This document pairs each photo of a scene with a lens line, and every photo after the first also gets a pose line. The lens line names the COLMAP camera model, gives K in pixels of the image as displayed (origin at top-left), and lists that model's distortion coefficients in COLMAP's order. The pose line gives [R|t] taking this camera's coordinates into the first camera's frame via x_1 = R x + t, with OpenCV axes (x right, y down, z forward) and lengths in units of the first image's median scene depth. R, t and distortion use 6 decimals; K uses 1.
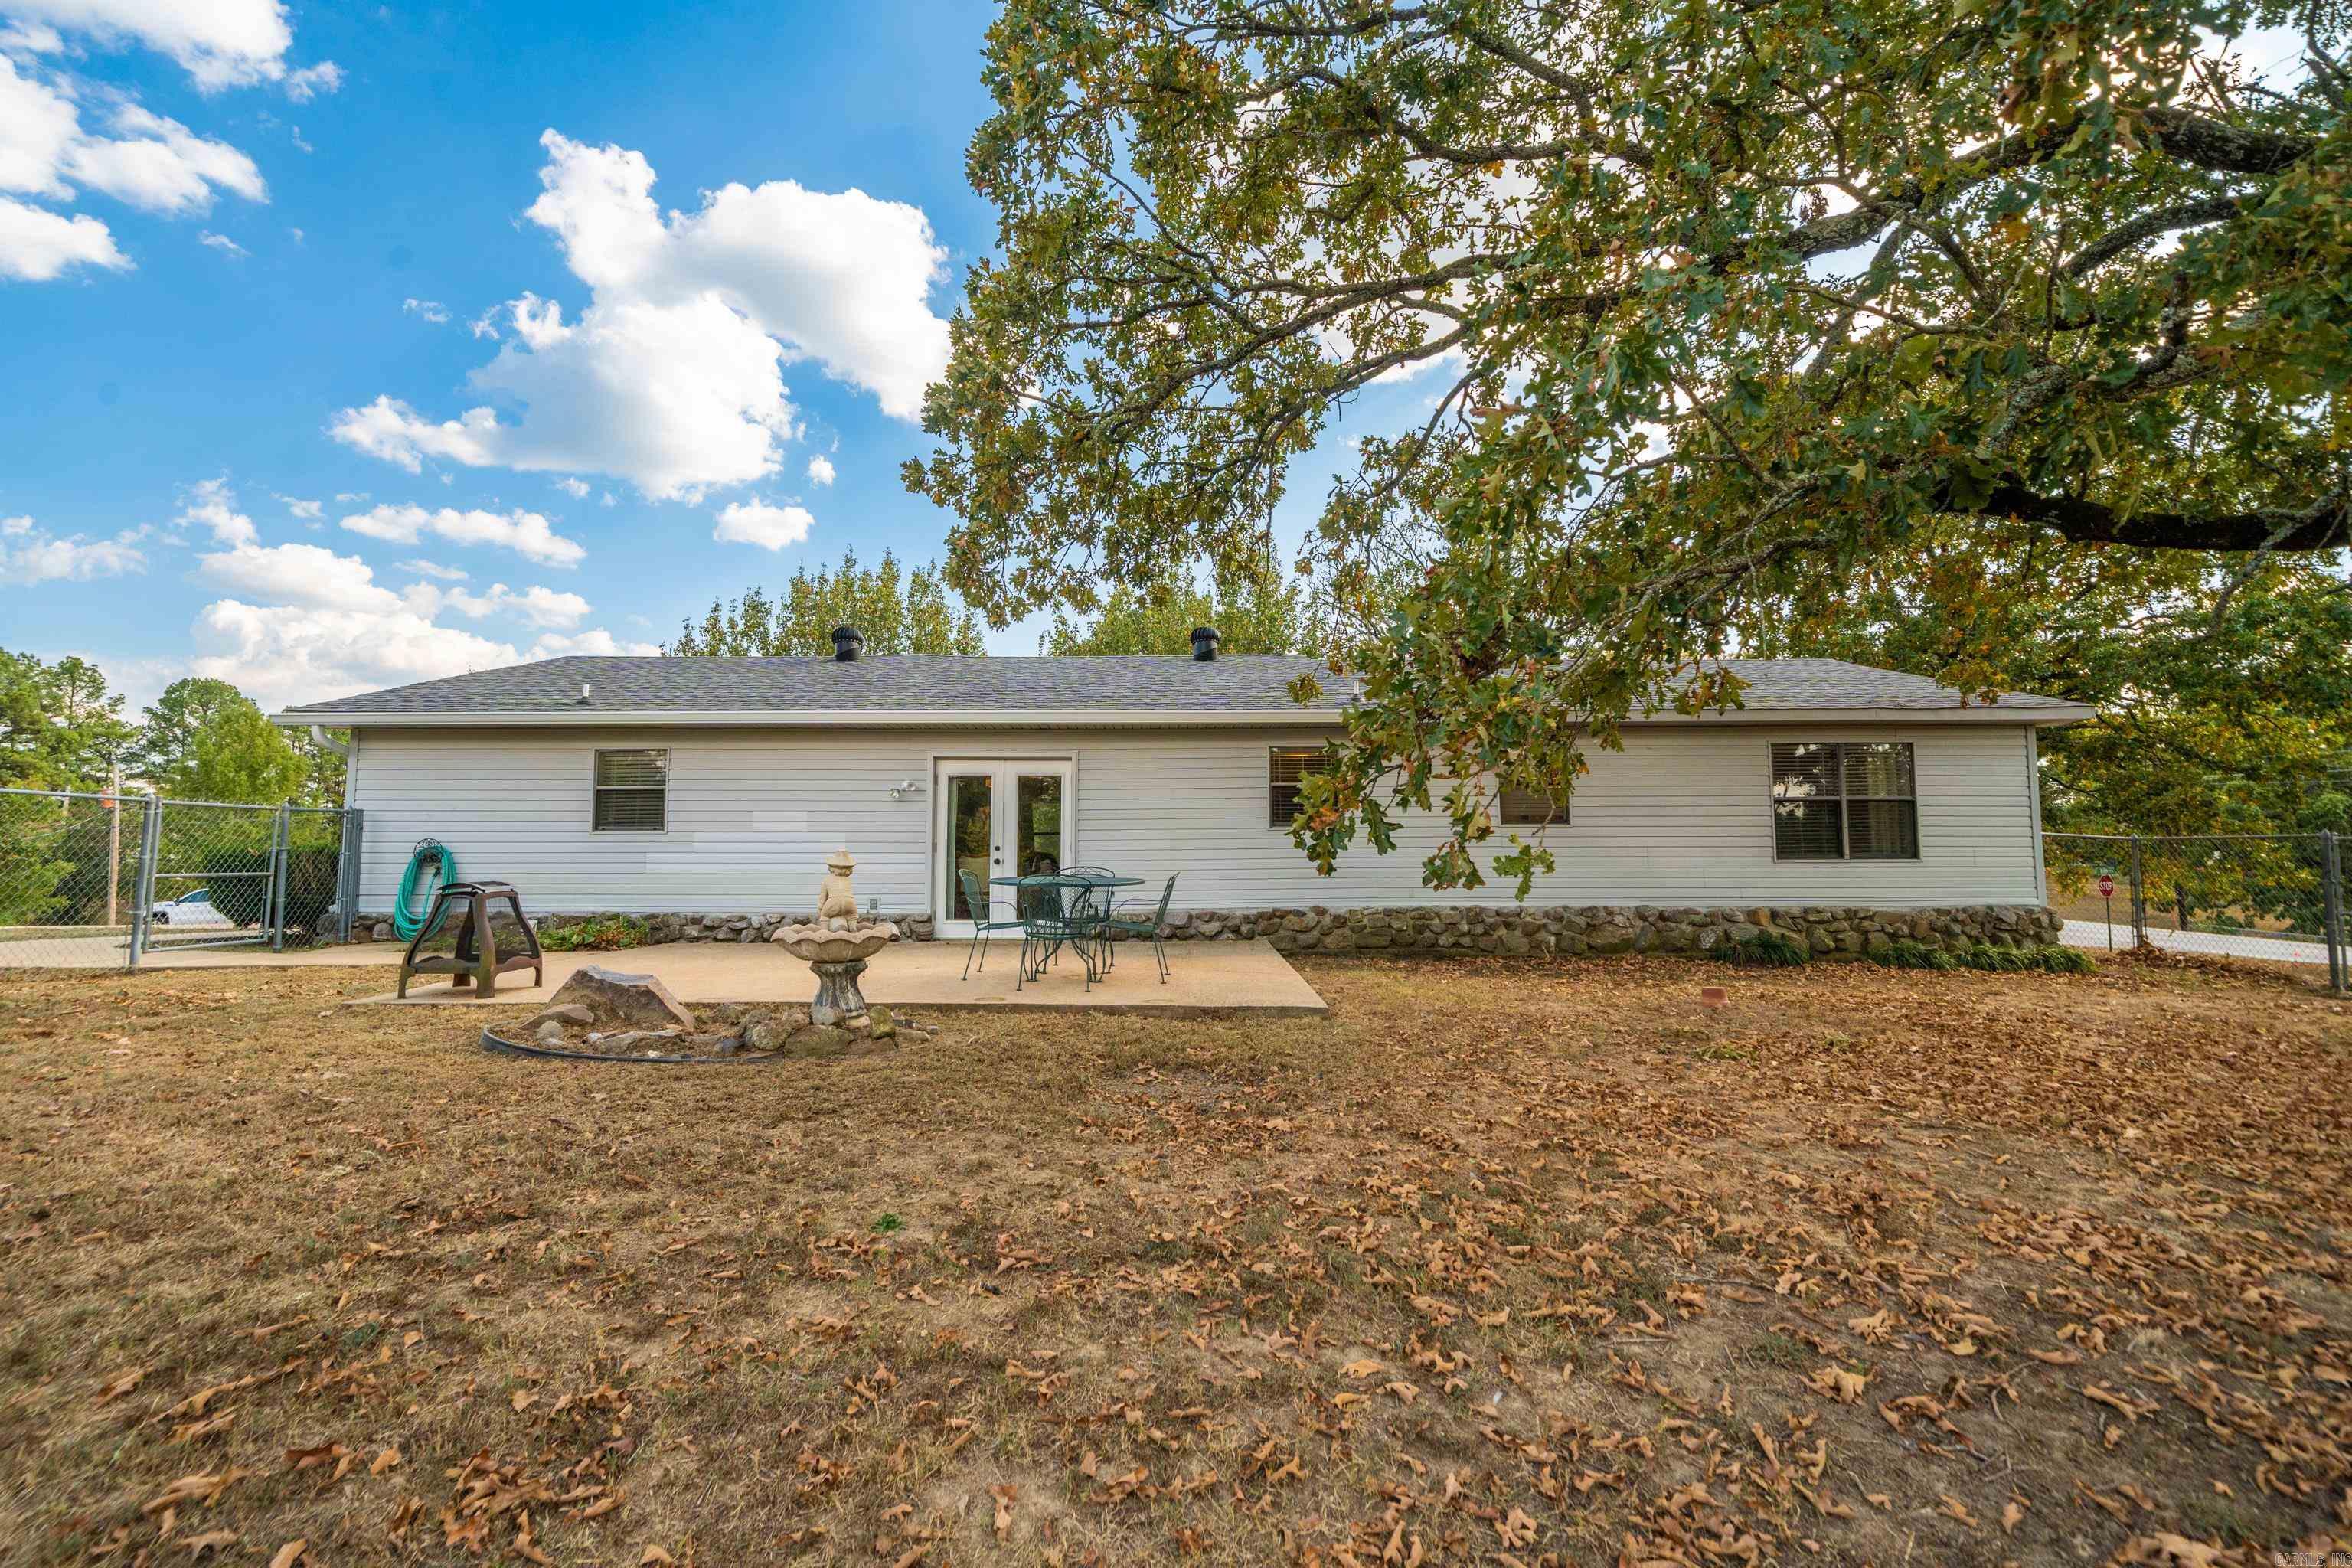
lens RADIAL K [[1027.9, 0, 1172.3], [0, 1027.9, 793.5], [0, 0, 1]] dist [0.001451, 0.000609]
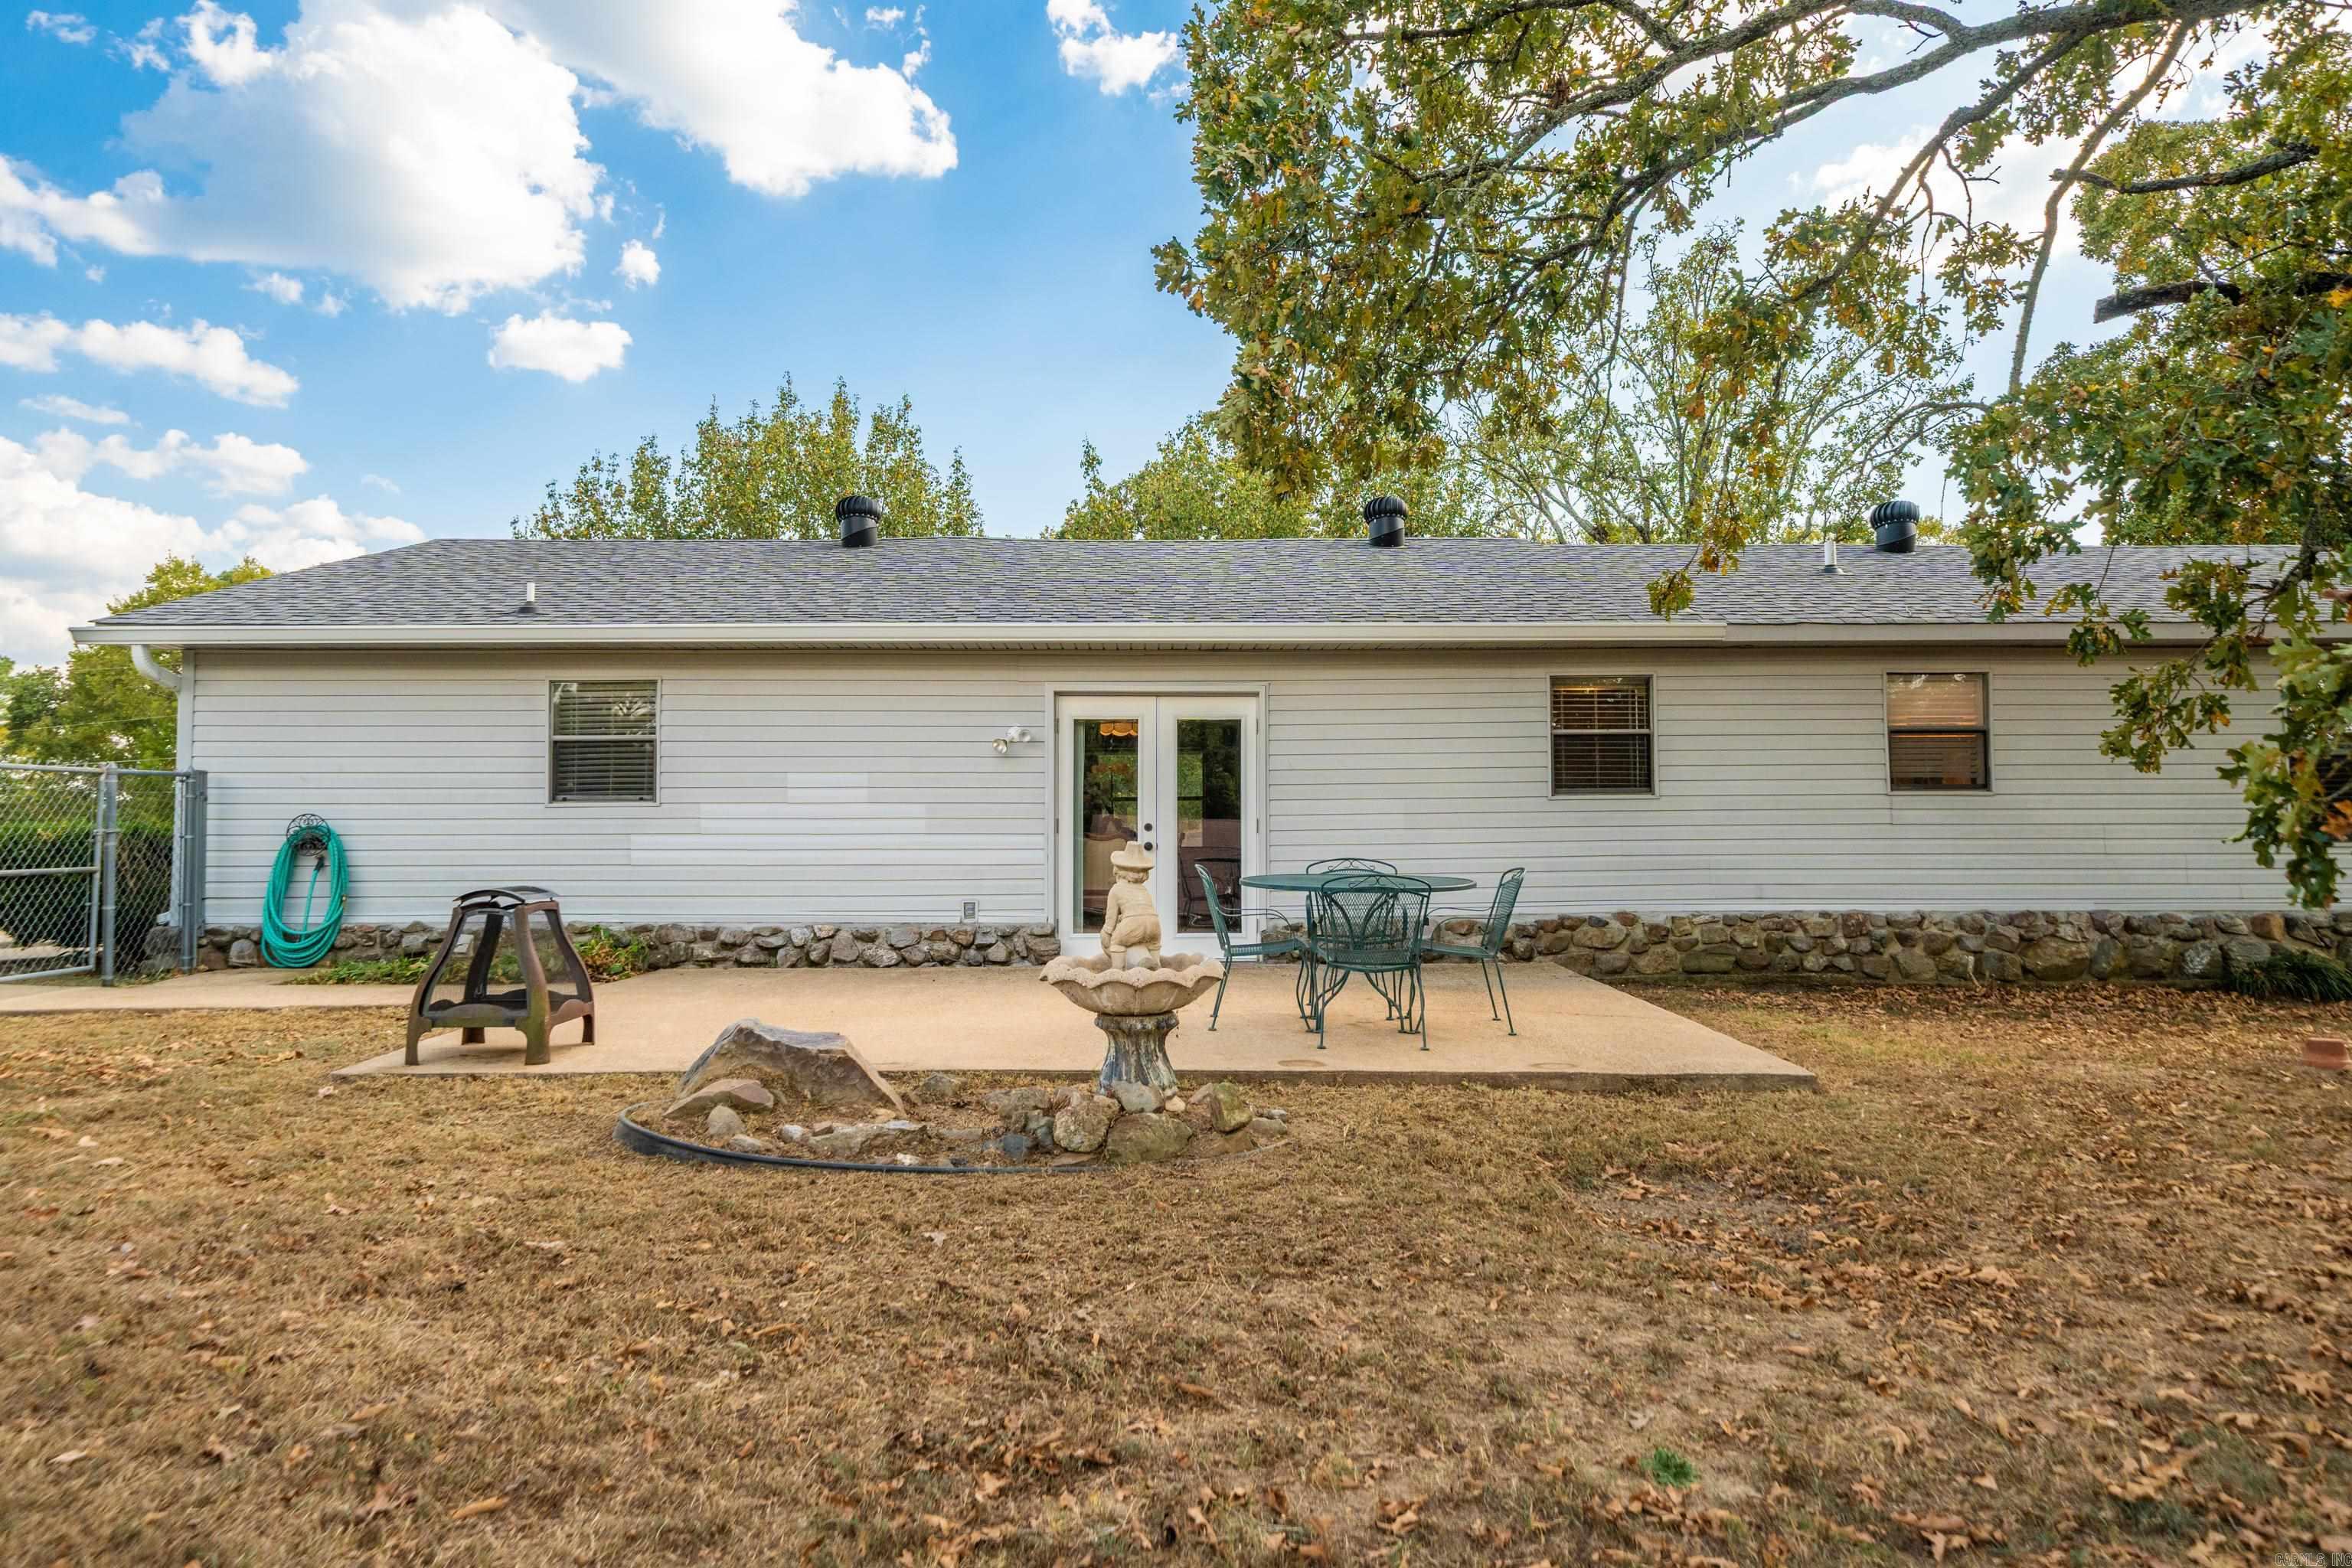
lens RADIAL K [[1470.9, 0, 1176.0], [0, 1470.9, 784.0], [0, 0, 1]] dist [0.004326, 0.001522]
pose [[0.999931, -0.000758, 0.011694, -0.166922], [0.000359, 0.999420, 0.034039, -0.008110], [-0.011713, -0.034032, 0.999352, 0.034539]]
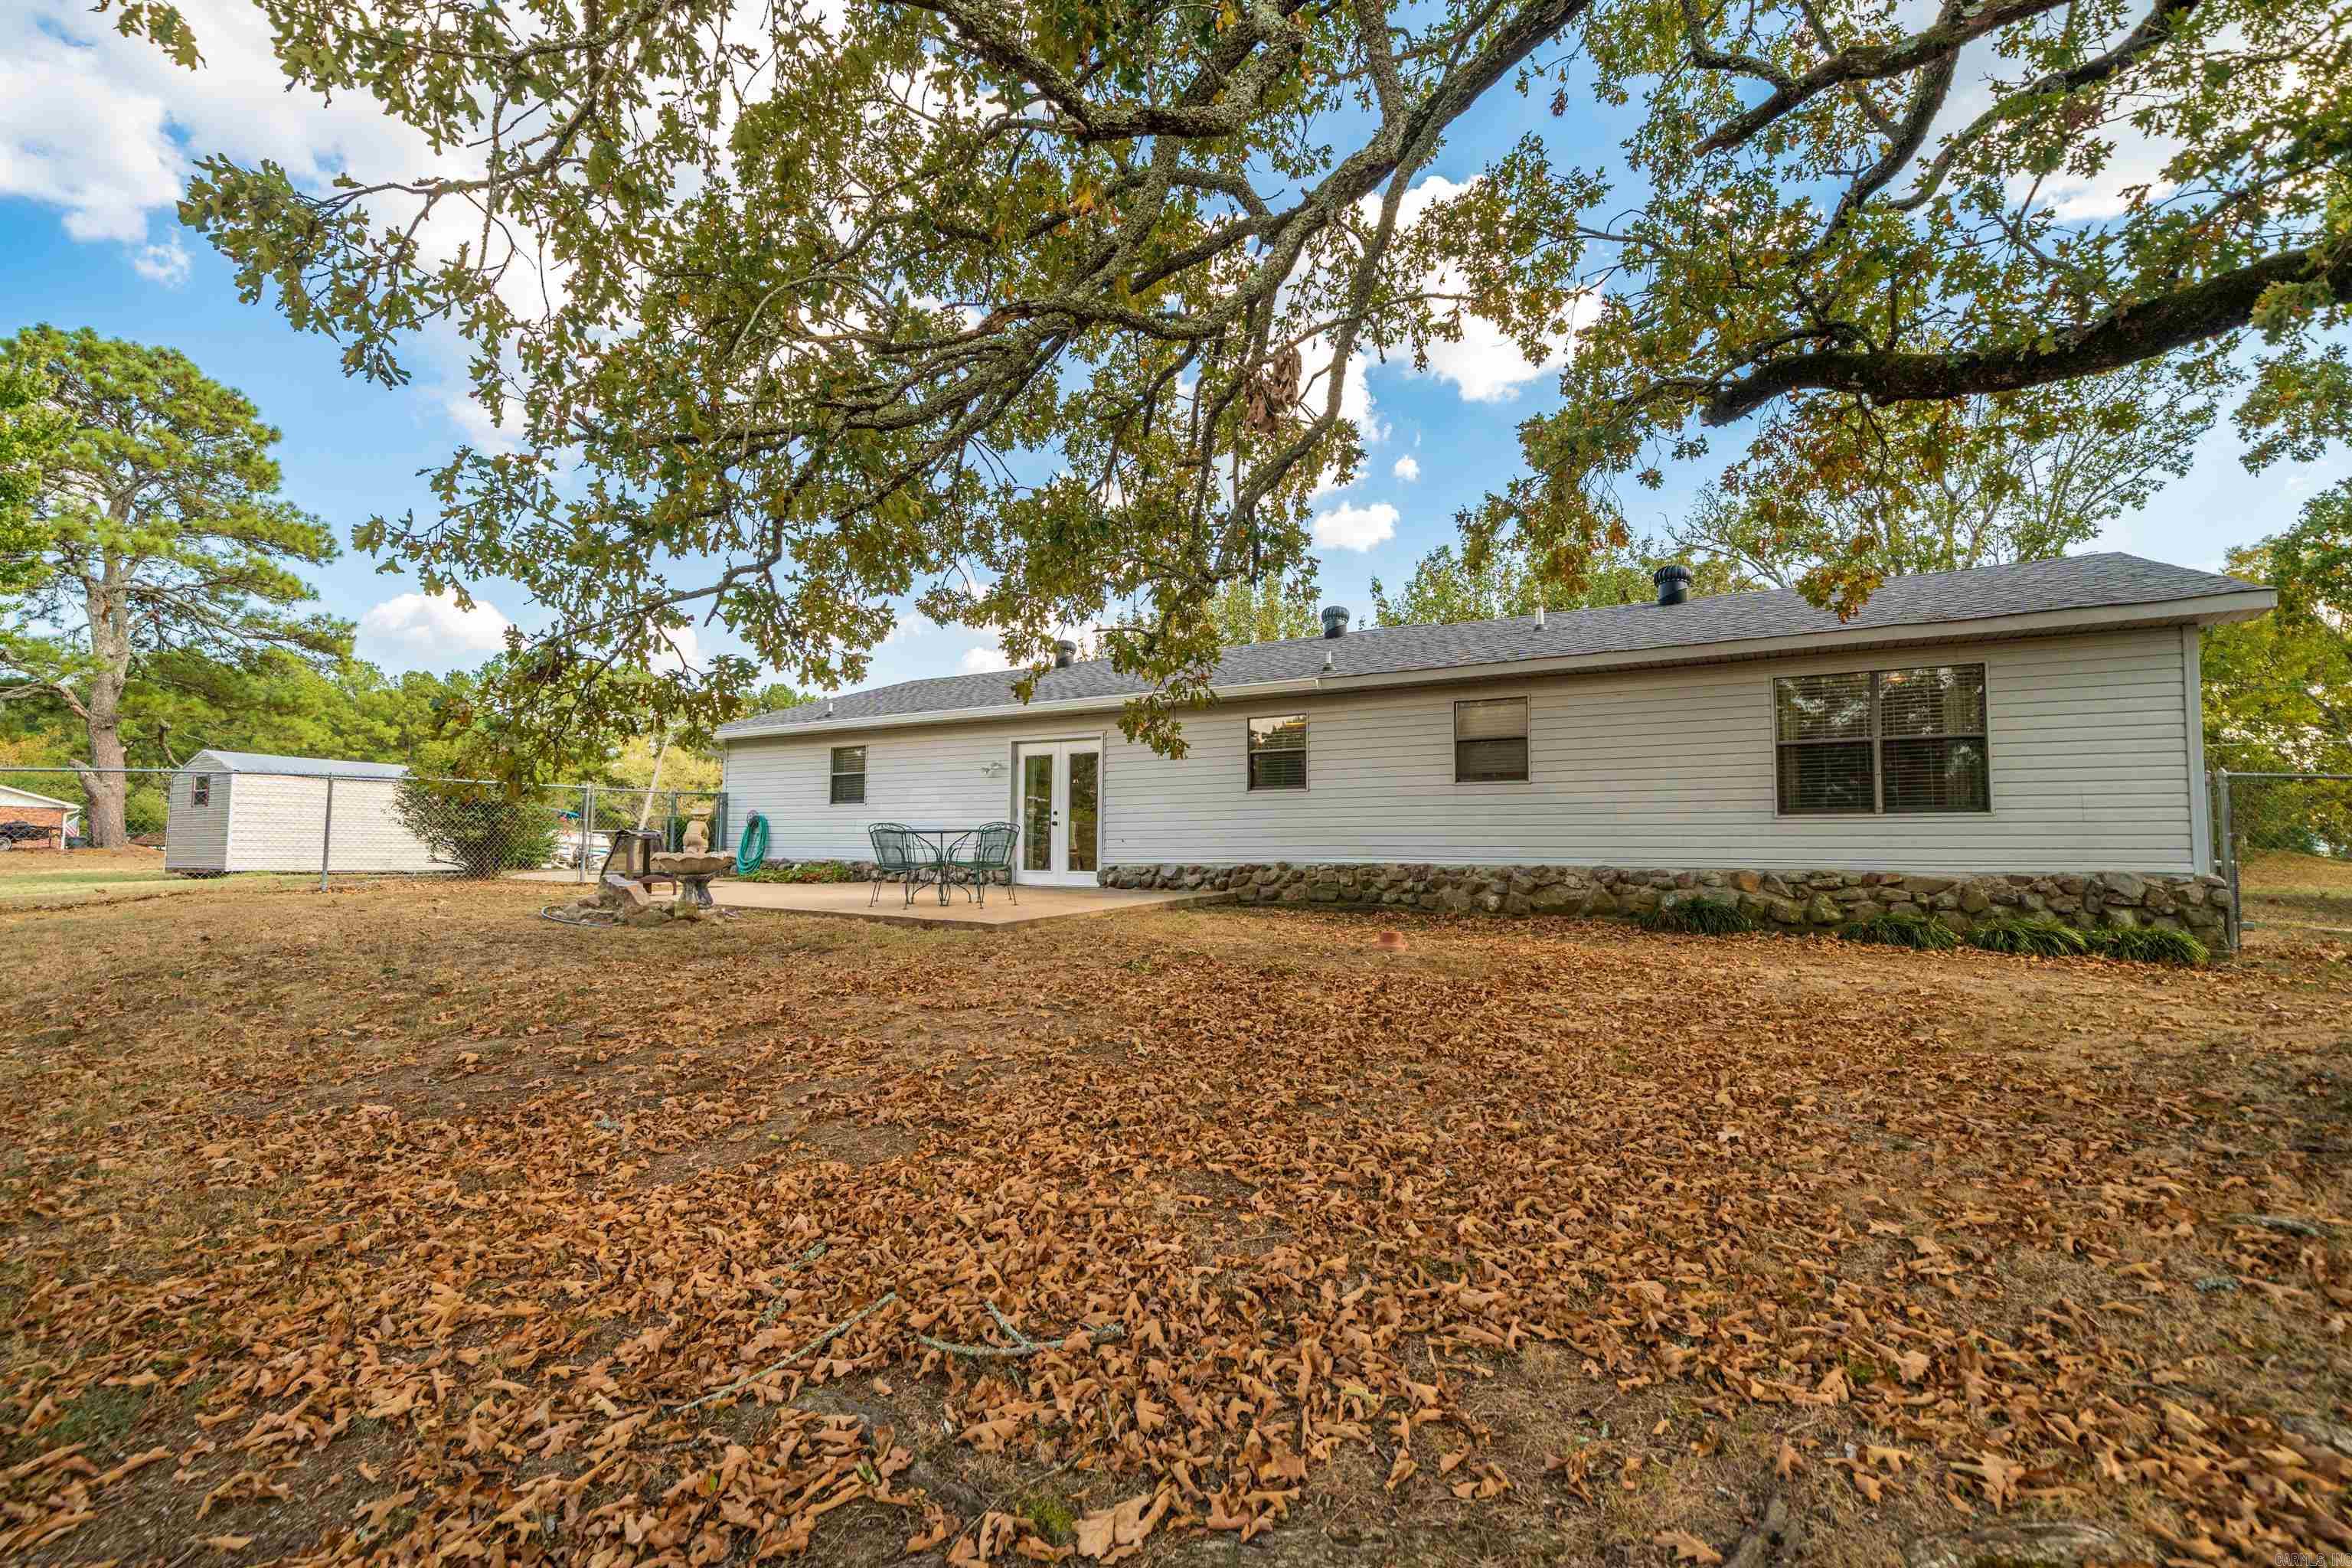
lens RADIAL K [[1027.9, 0, 1172.3], [0, 1027.9, 793.5], [0, 0, 1]] dist [0.001451, 0.000609]
pose [[0.852024, -0.021866, -0.523047, 0.620092], [0.049941, 0.997966, 0.039632, -0.012916], [0.521116, -0.059889, 0.851382, 0.009120]]
